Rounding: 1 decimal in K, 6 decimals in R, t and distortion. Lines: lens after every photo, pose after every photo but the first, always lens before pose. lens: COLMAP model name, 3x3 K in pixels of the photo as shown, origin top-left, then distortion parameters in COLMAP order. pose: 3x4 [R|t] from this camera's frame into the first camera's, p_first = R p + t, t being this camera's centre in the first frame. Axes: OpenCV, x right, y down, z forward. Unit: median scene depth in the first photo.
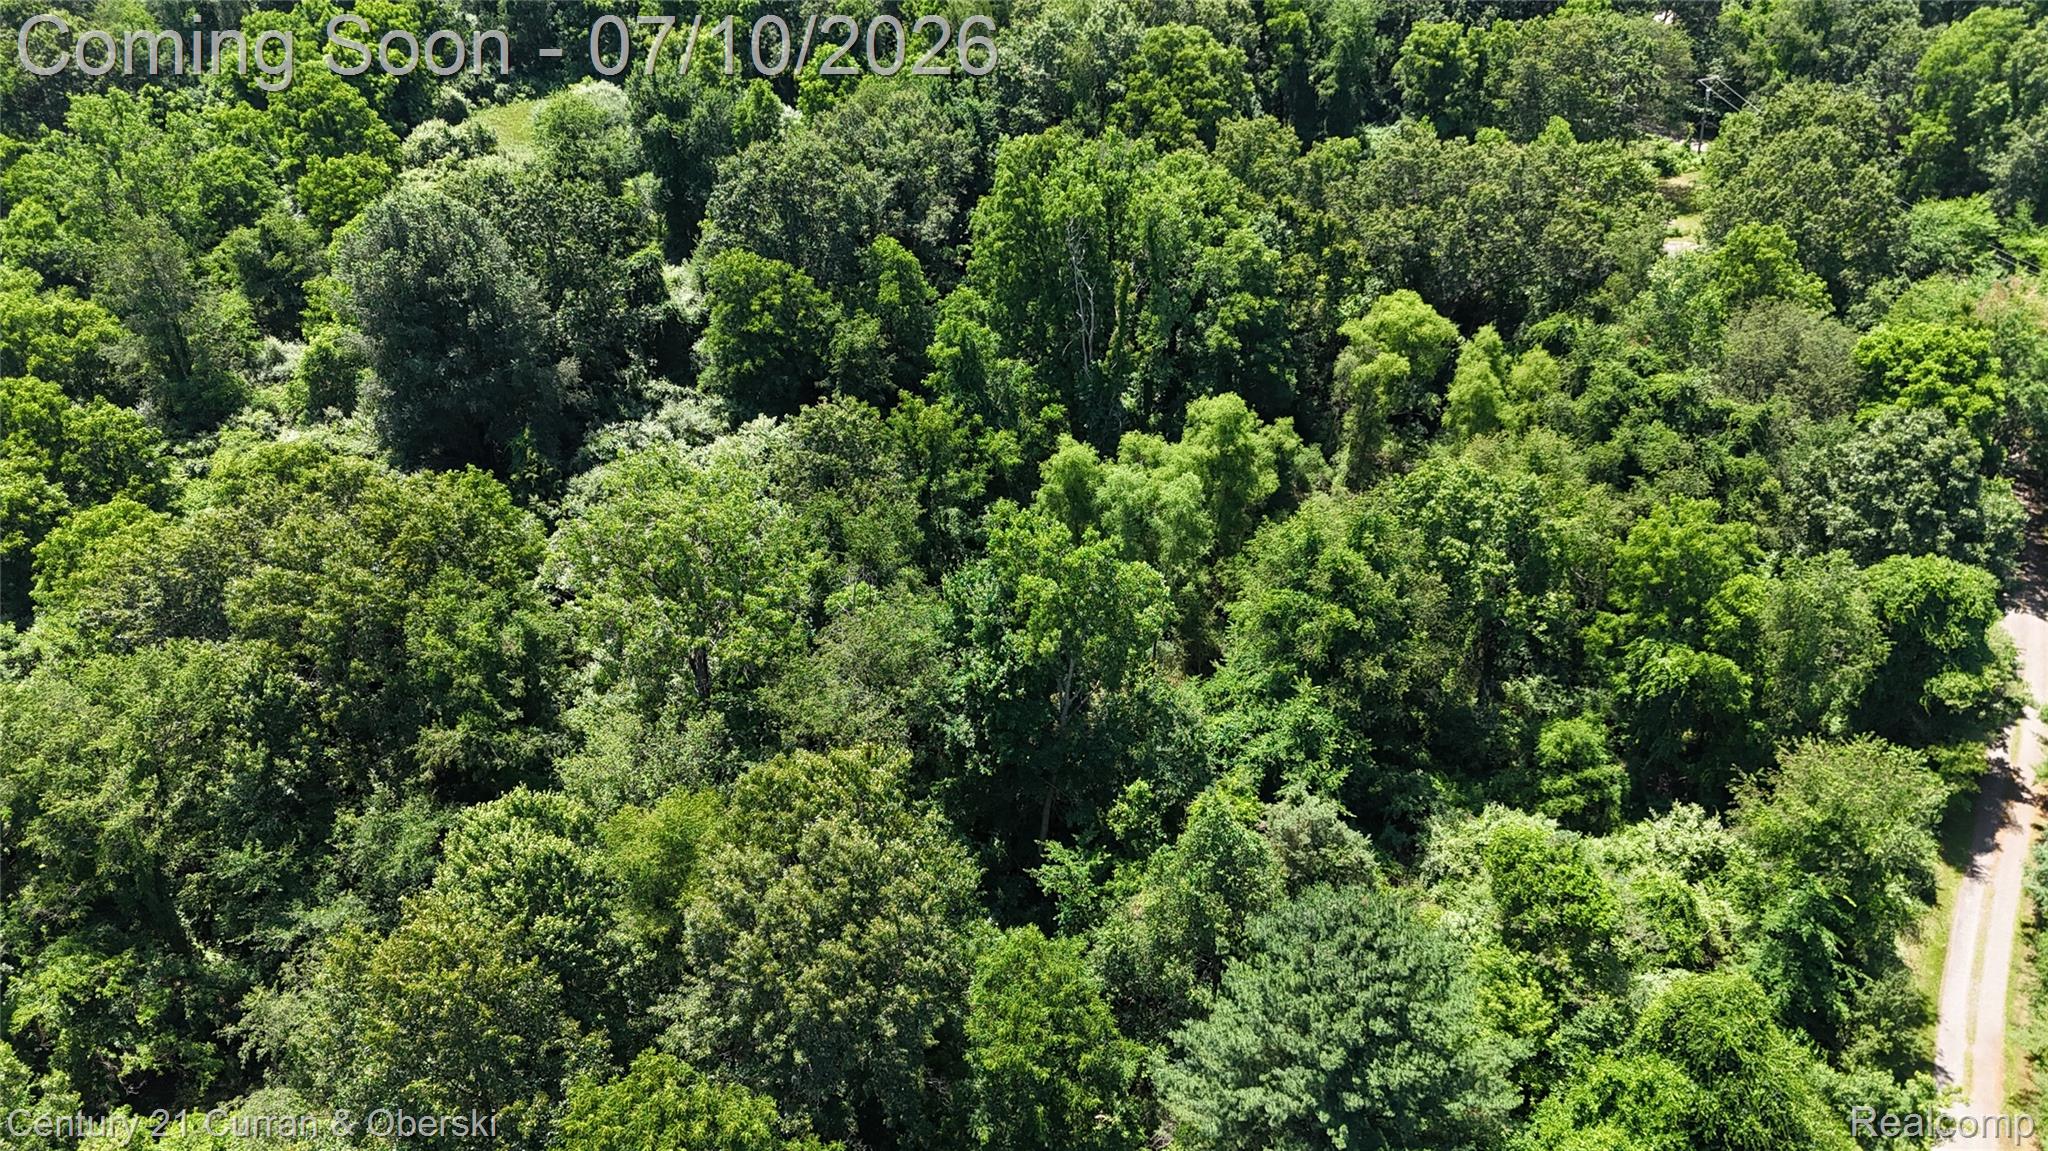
lens RADIAL K [[1529.0, 0, 1008.3], [0, 1529.0, 560.3], [0, 0, 1]] dist [0.085720, -0.089551]
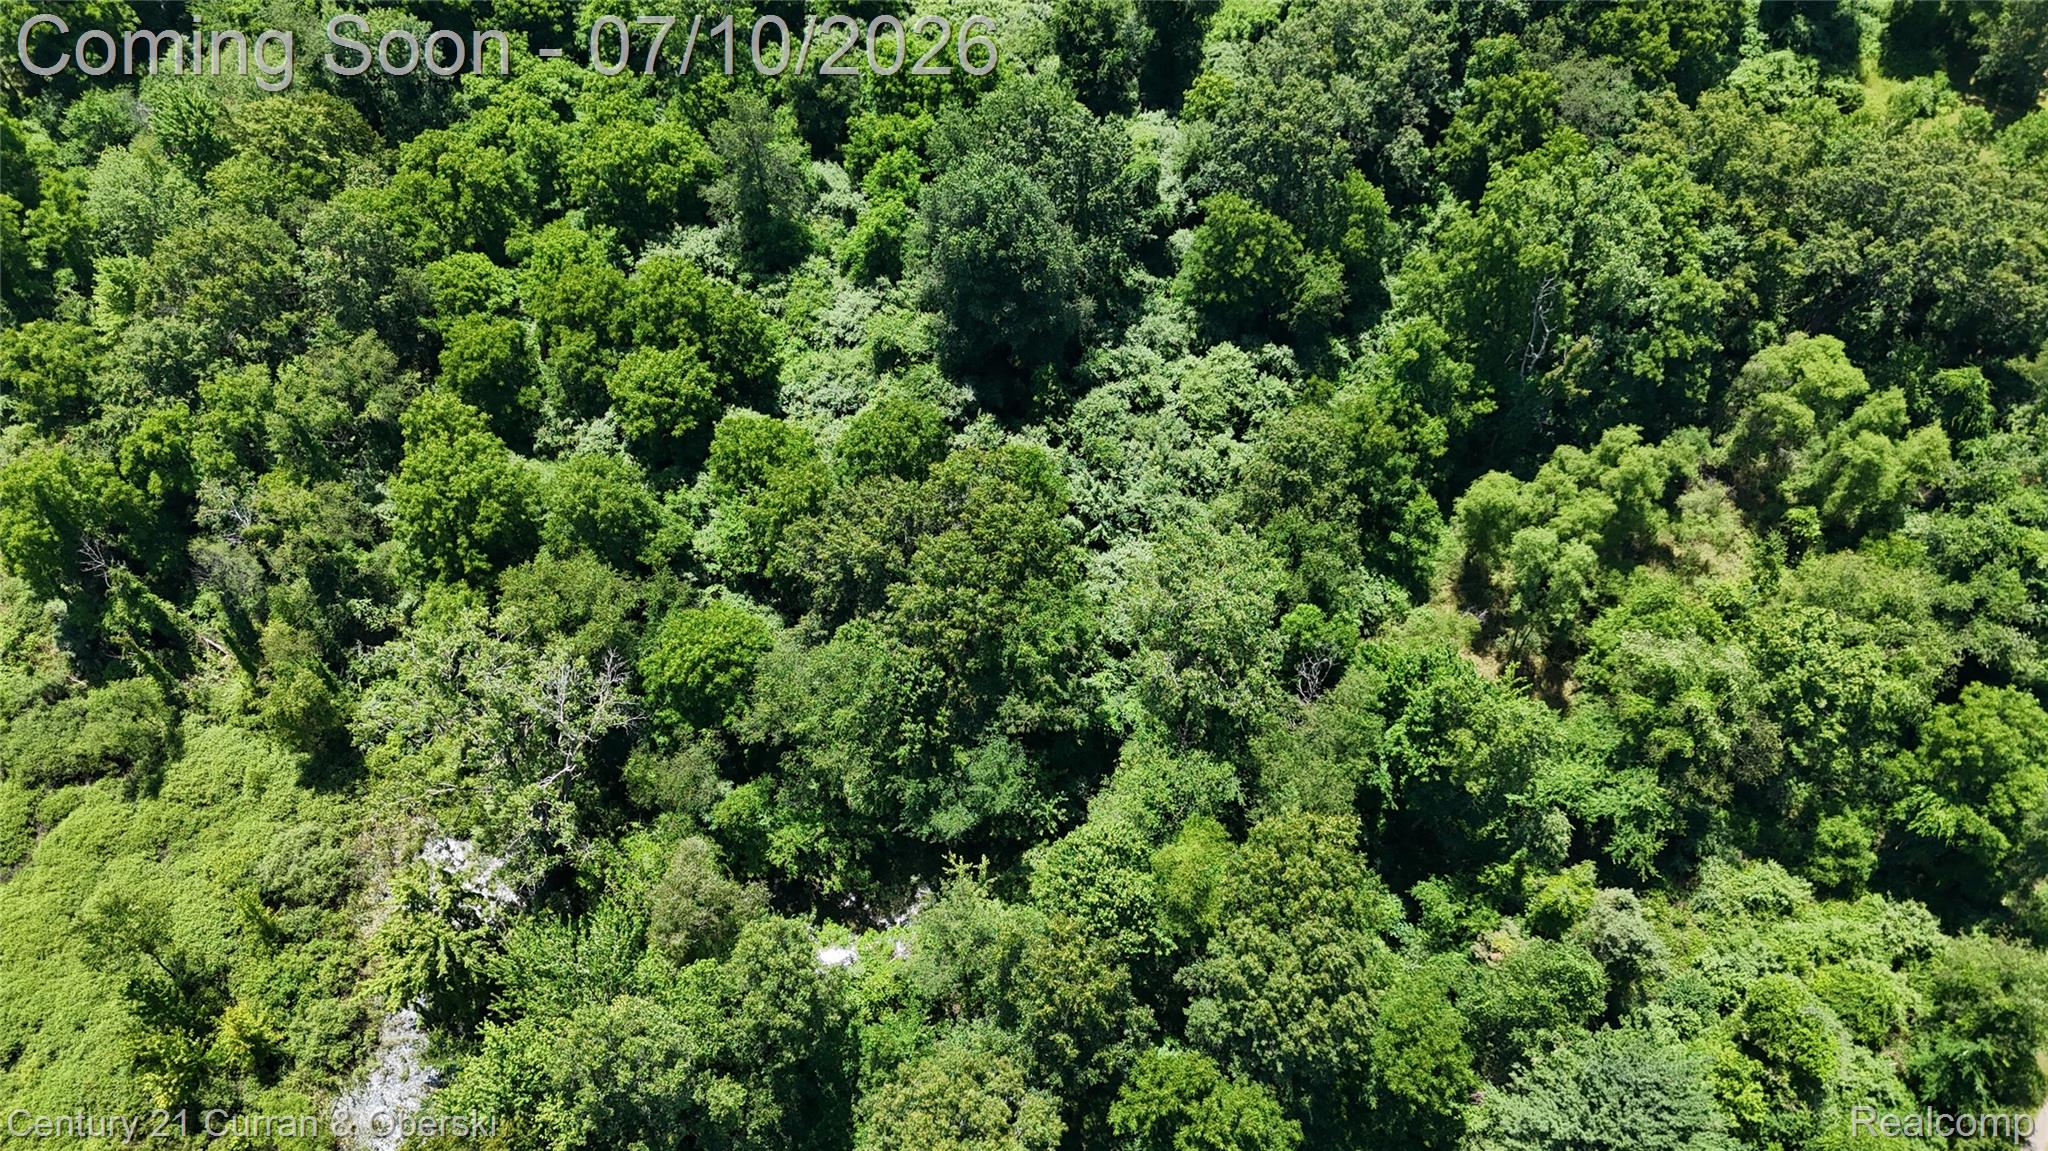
lens RADIAL K [[1529.0, 0, 1008.3], [0, 1529.0, 560.3], [0, 0, 1]] dist [0.085720, -0.089551]
pose [[0.976804, 0.181638, -0.113410, -0.162131], [-0.124697, 0.913049, 0.388320, -0.382899], [0.174082, -0.365170, 0.914520, -0.180066]]
